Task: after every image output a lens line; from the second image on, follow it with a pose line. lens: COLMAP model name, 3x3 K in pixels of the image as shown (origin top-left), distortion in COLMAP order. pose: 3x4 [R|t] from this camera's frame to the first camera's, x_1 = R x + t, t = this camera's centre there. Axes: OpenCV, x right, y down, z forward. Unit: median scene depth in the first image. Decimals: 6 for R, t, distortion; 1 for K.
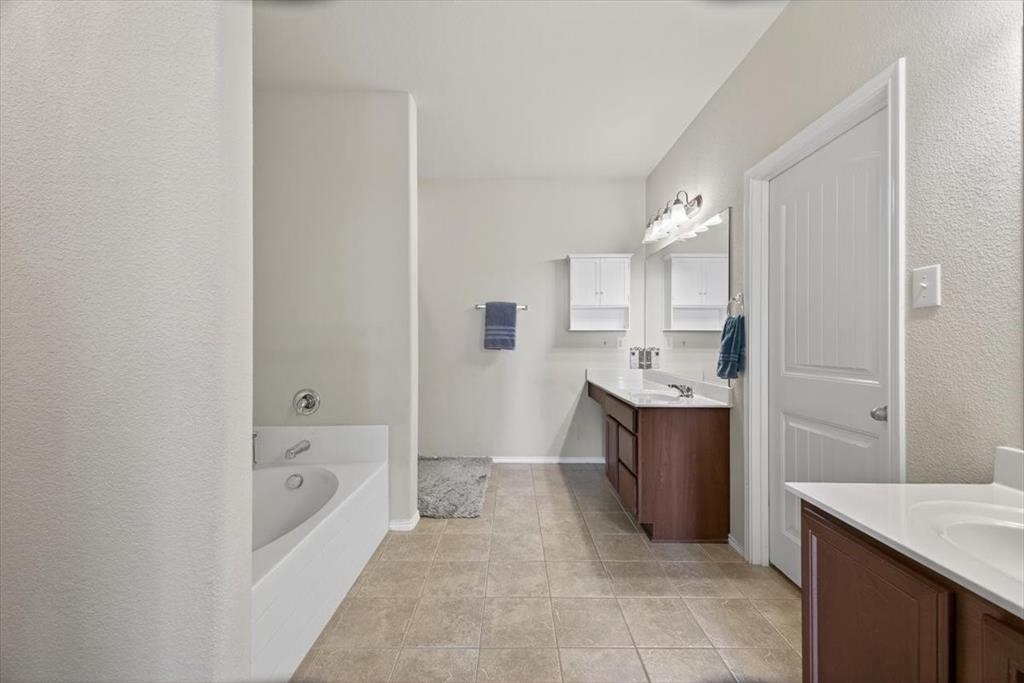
lens RADIAL K [[394.0, 0, 512.0], [0, 394.0, 341.5], [0, 0, 1]] dist [0.000130, -0.000065]
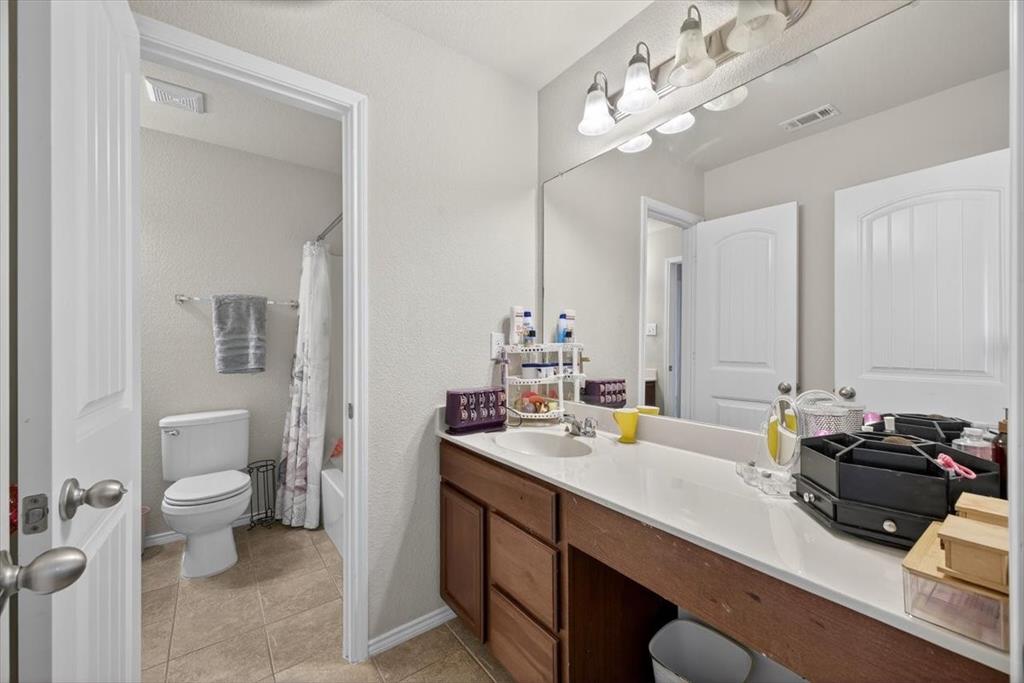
lens RADIAL K [[394.0, 0, 512.0], [0, 394.0, 341.5], [0, 0, 1]] dist [0.000130, -0.000065]
pose [[0.793501, -0.017459, 0.608319, -0.006203], [0.014720, 0.999847, 0.009494, -0.010071], [-0.608391, 0.001421, 0.793636, 0.590563]]
